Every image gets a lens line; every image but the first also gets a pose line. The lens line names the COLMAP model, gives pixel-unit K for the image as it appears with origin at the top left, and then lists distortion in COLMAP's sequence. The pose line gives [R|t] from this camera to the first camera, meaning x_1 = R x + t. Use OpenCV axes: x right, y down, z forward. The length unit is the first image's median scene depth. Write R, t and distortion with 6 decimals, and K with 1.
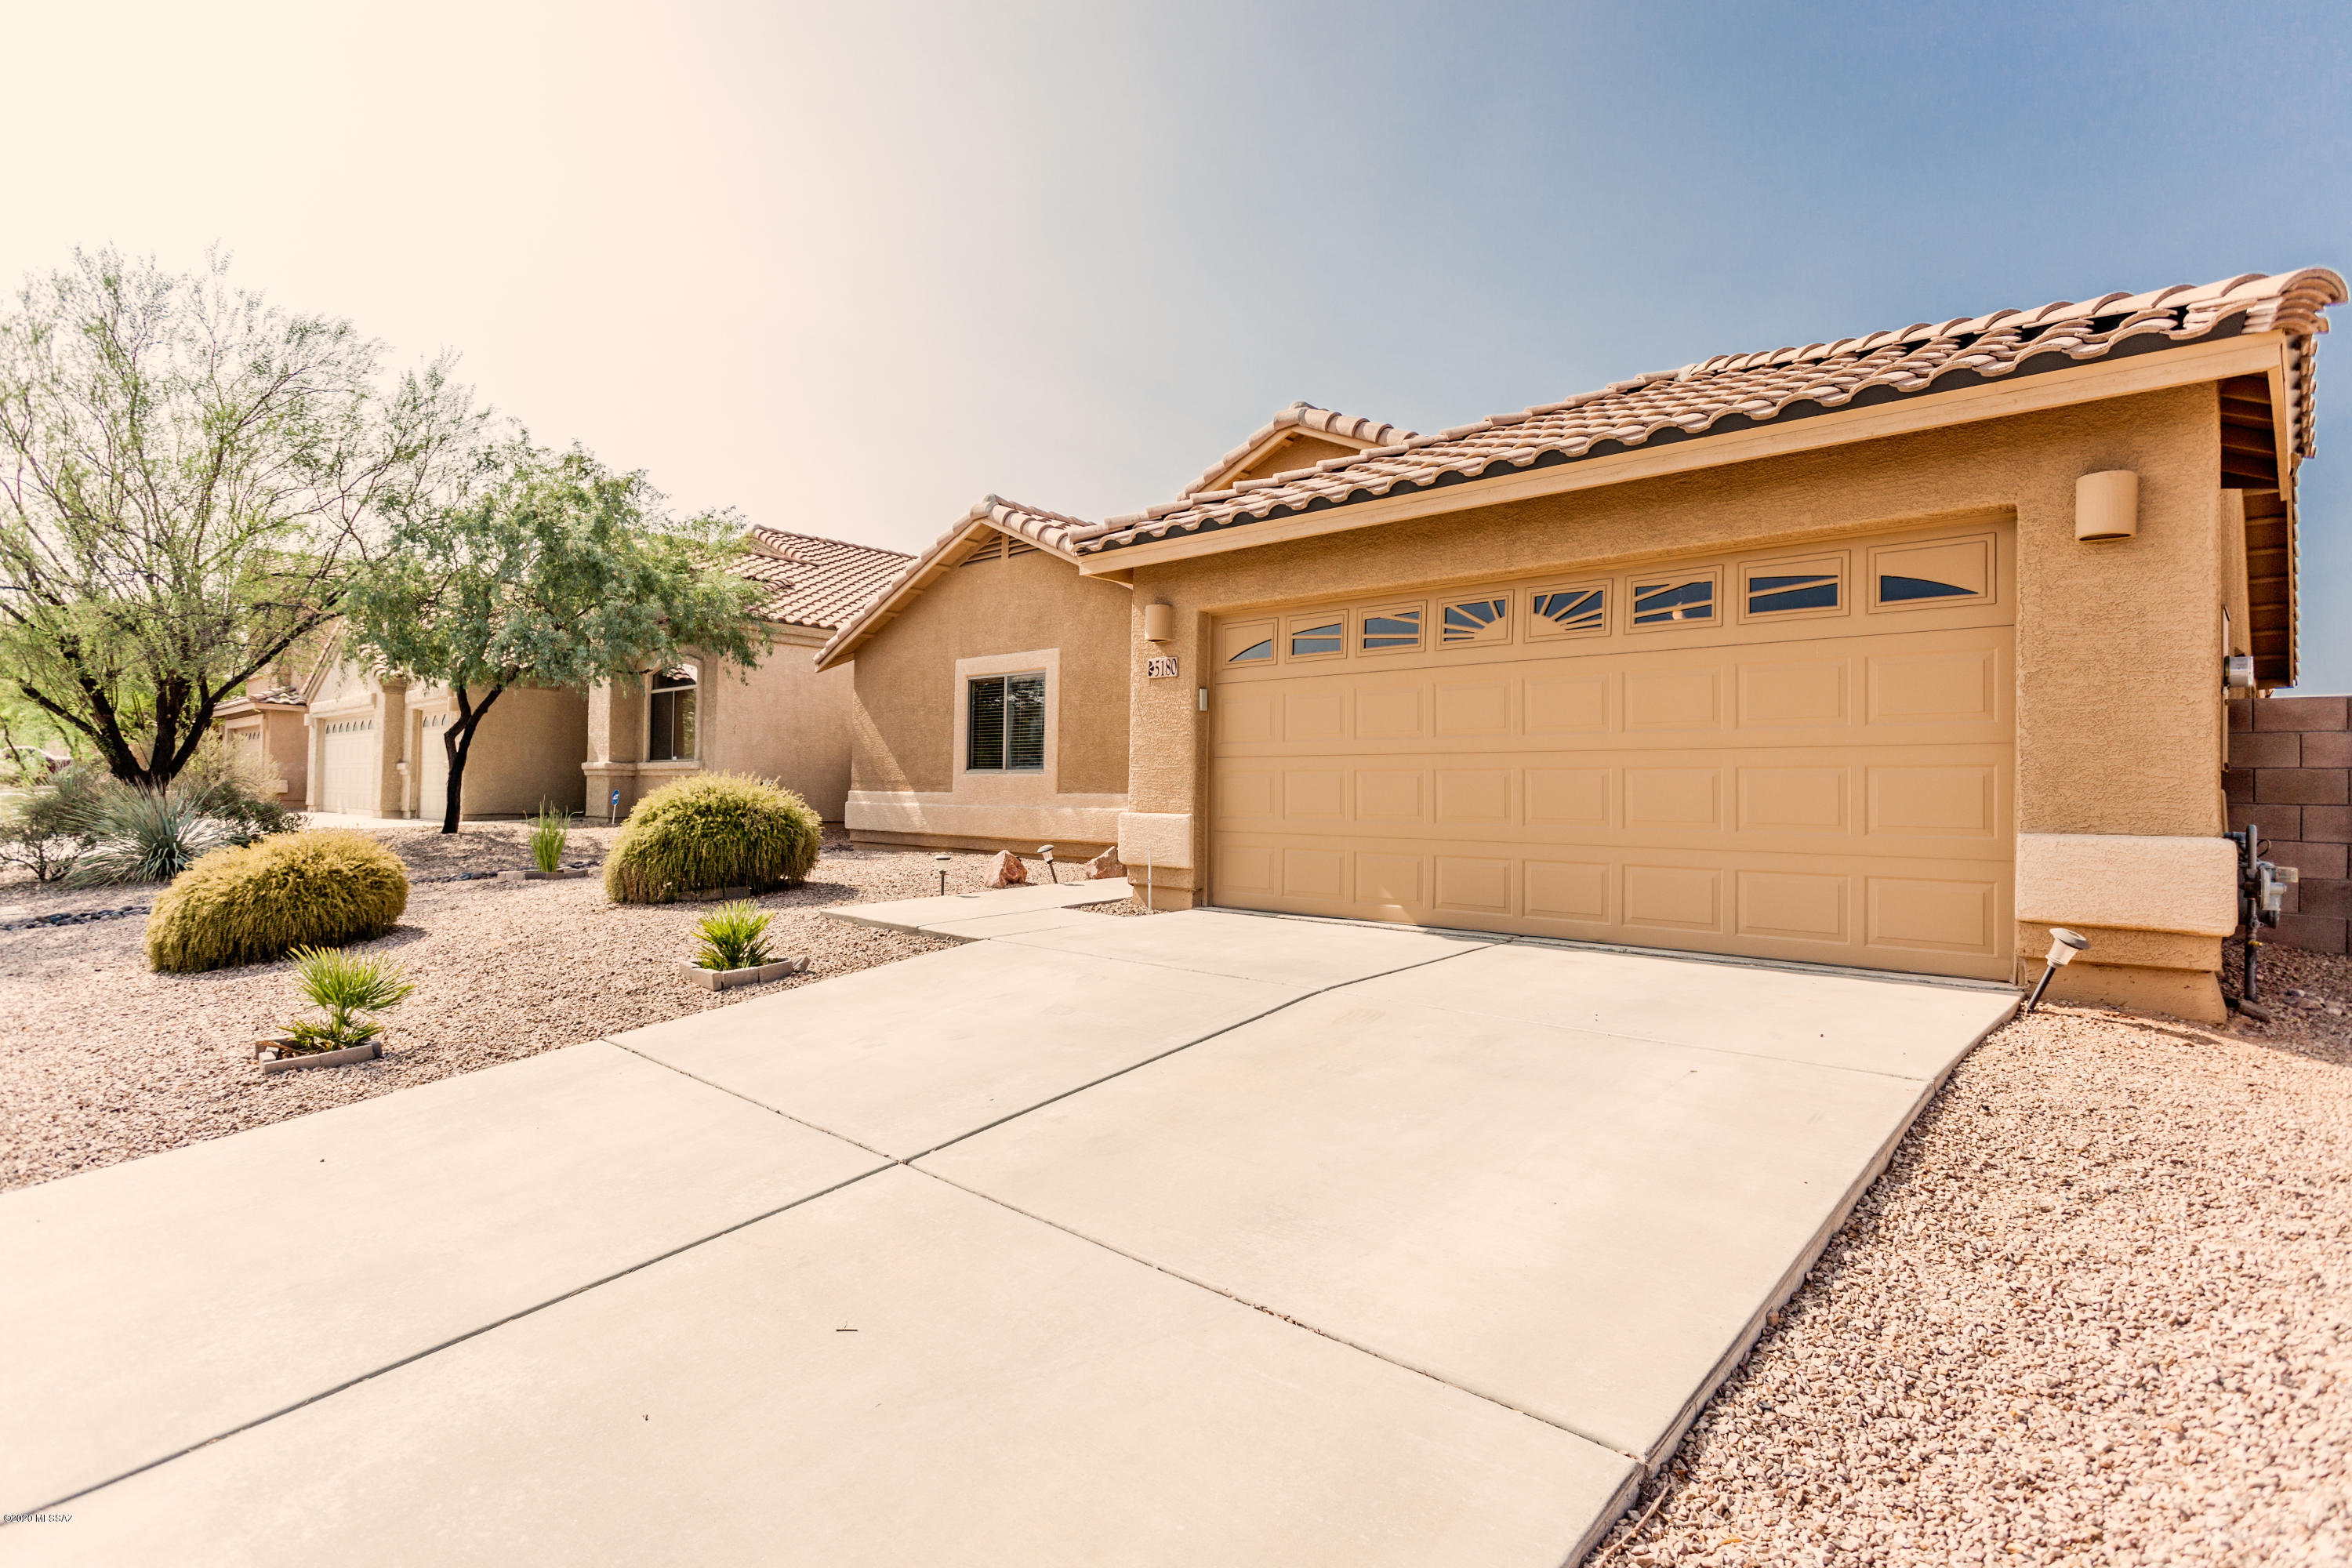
lens RADIAL K [[1173.8, 0, 1177.3], [0, 1173.8, 783.9], [0, 0, 1]] dist [-0.004000, 0.004324]
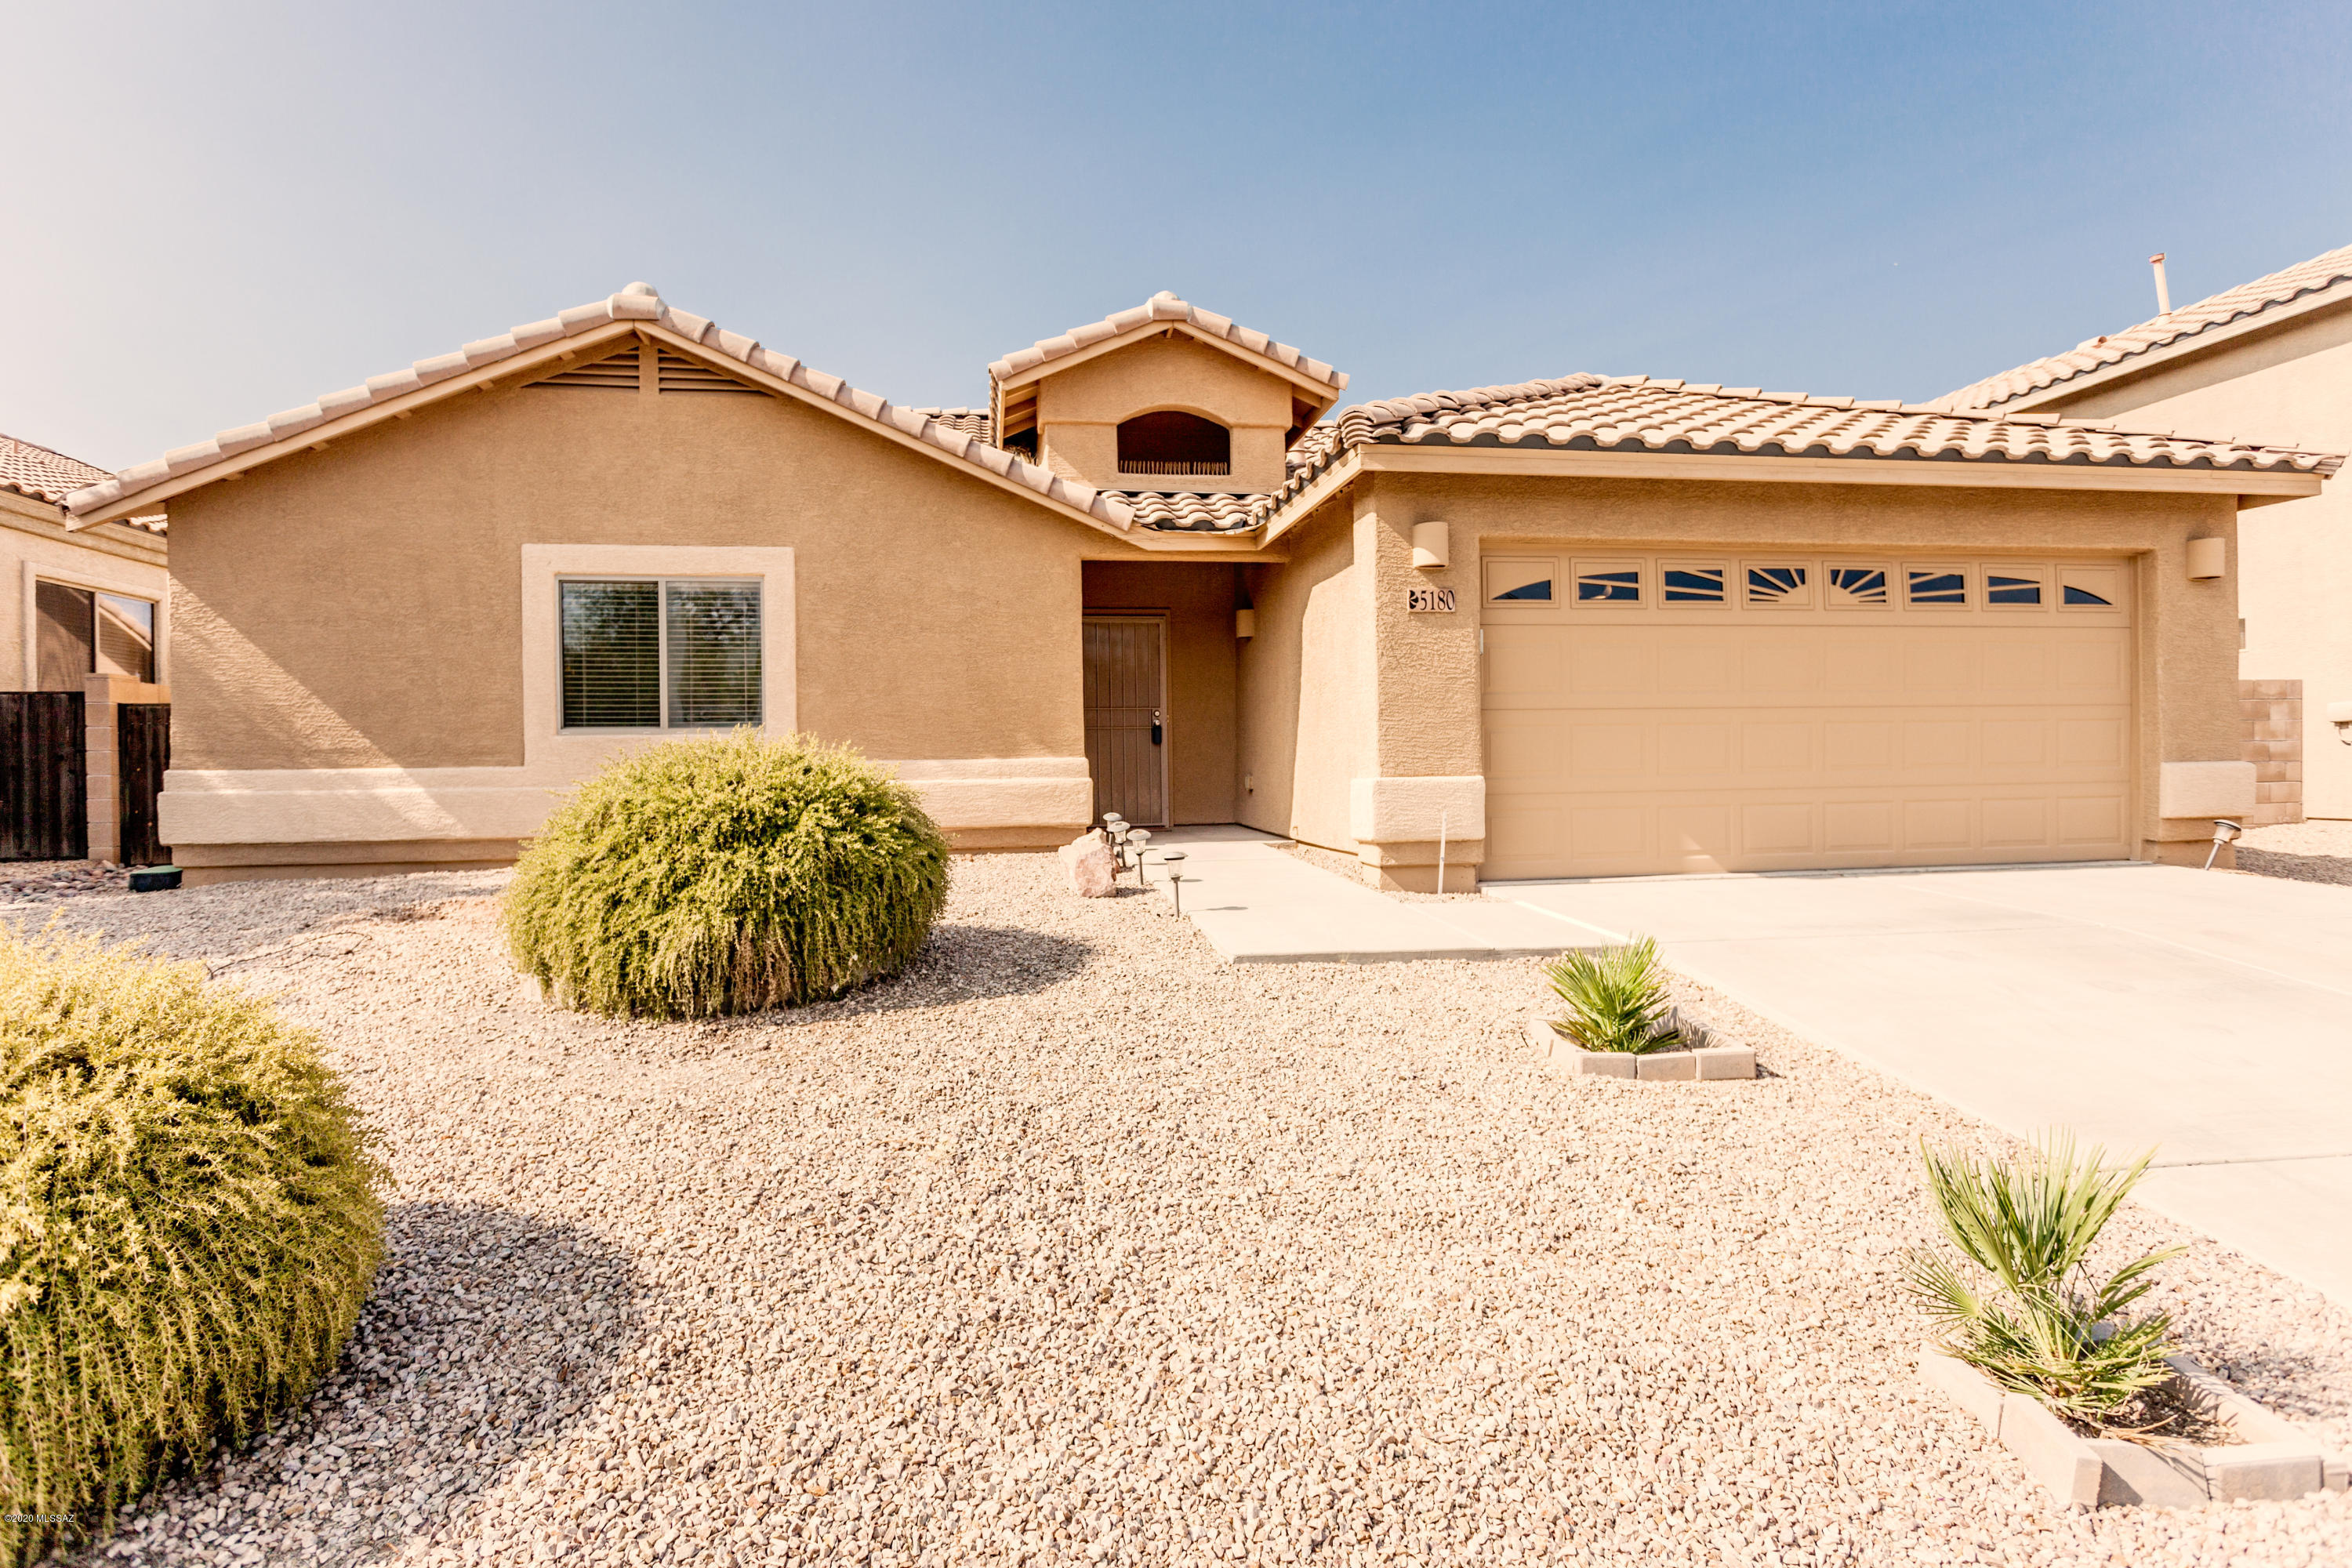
lens RADIAL K [[1228.0, 0, 1165.4], [0, 1228.0, 779.2], [0, 0, 1]] dist [-0.002302, 0.000236]
pose [[0.620716, -0.029491, 0.783481, -0.835485], [0.012875, 0.999541, 0.027423, 0.001135], [-0.783930, -0.006934, 0.620811, 0.625485]]
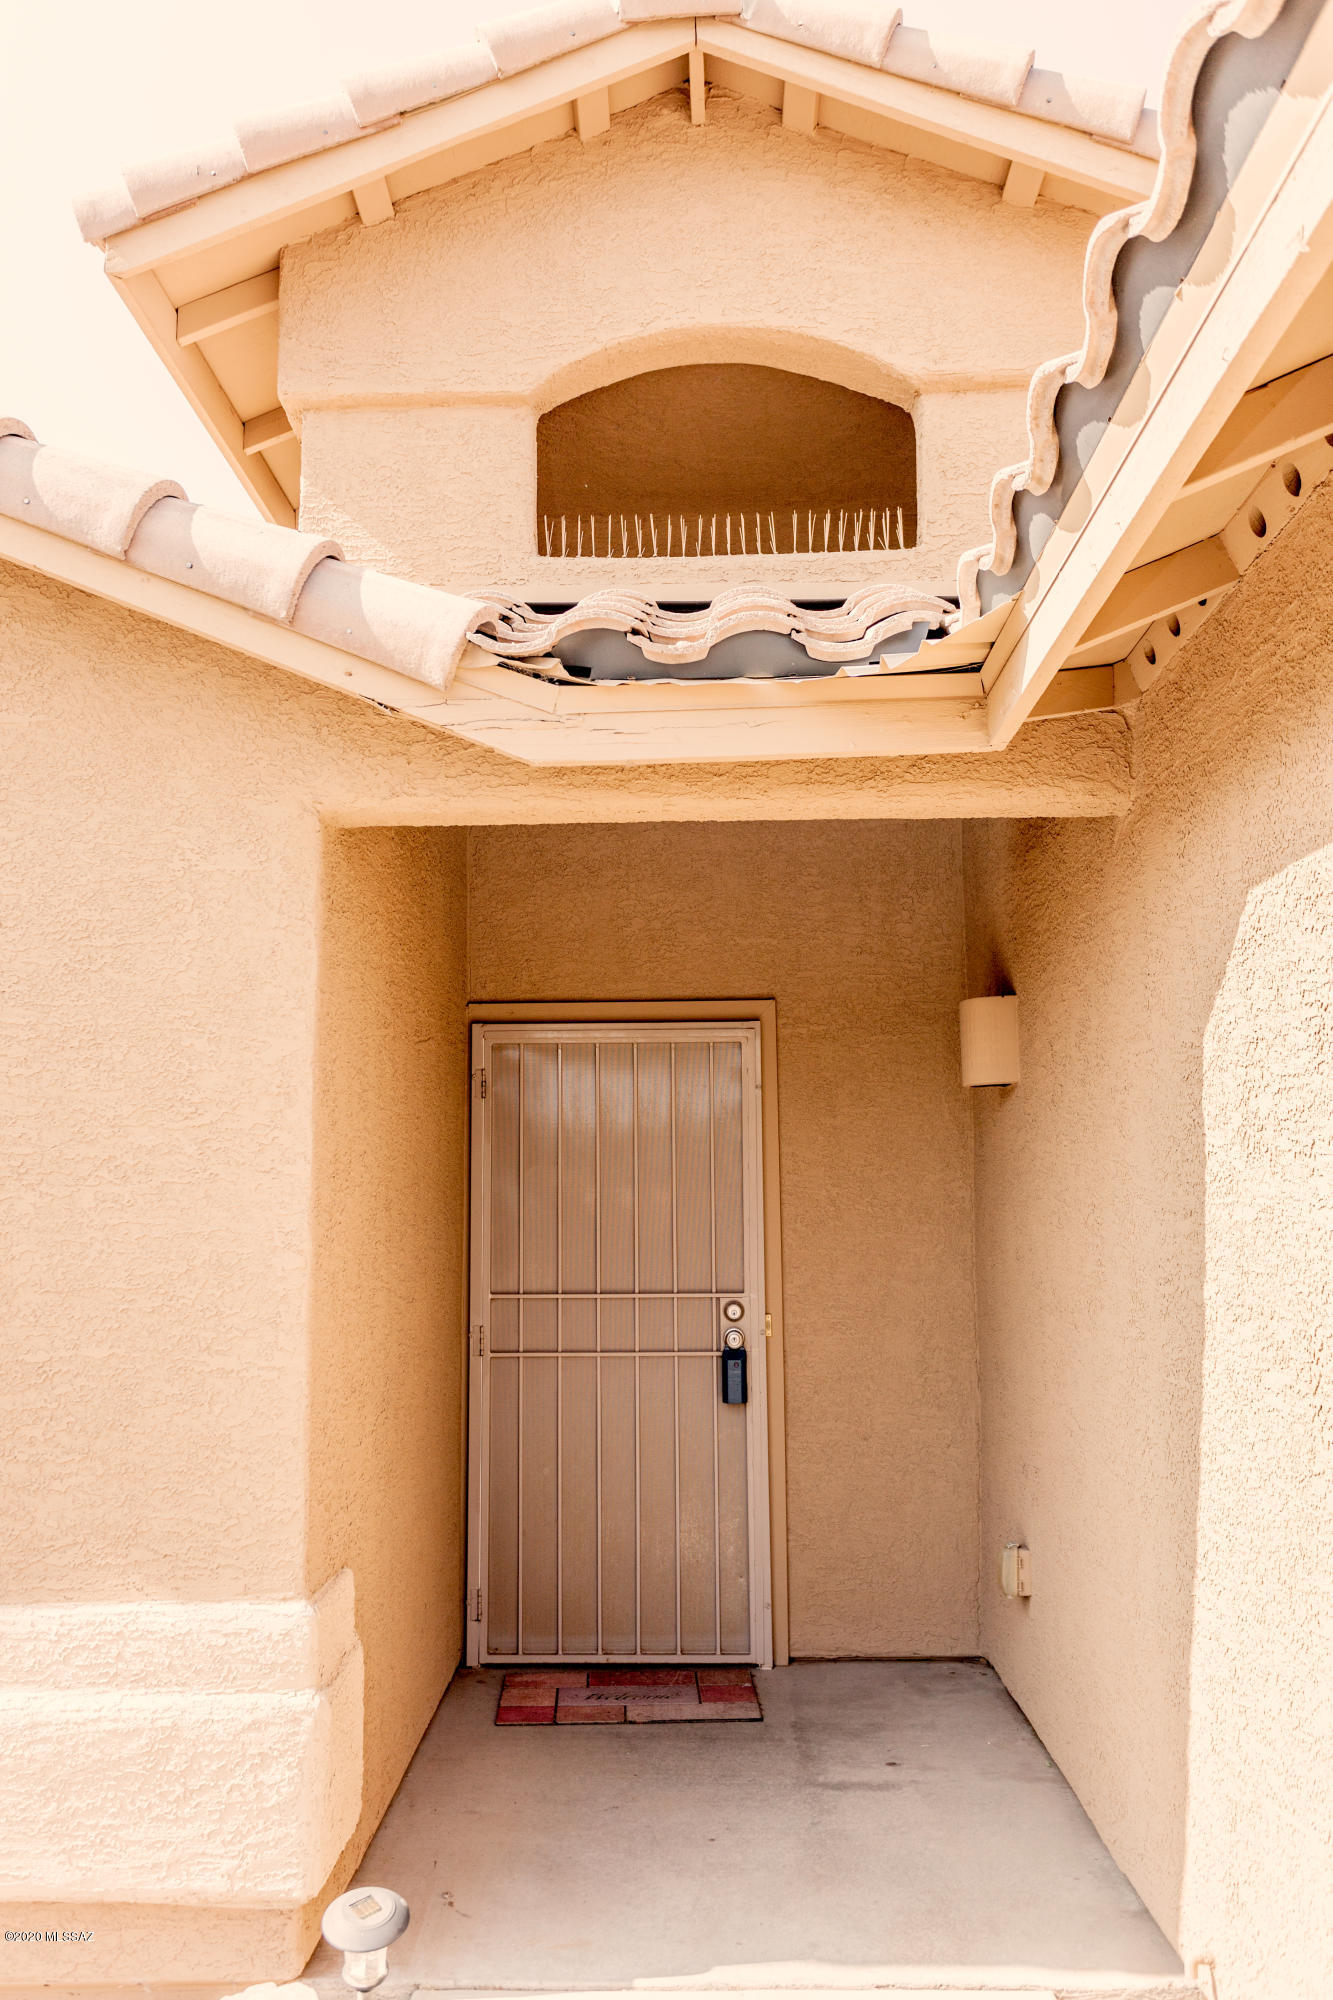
lens RADIAL K [[1609.0, 0, 666.4], [0, 1609.0, 996.0], [0, 0, 1]] dist [0.017180, -0.000378]
pose [[0.749996, 0.068517, 0.657884, -0.172804], [0.011199, 0.993162, -0.116203, -0.083568], [-0.661347, 0.094519, 0.744101, 1.052317]]
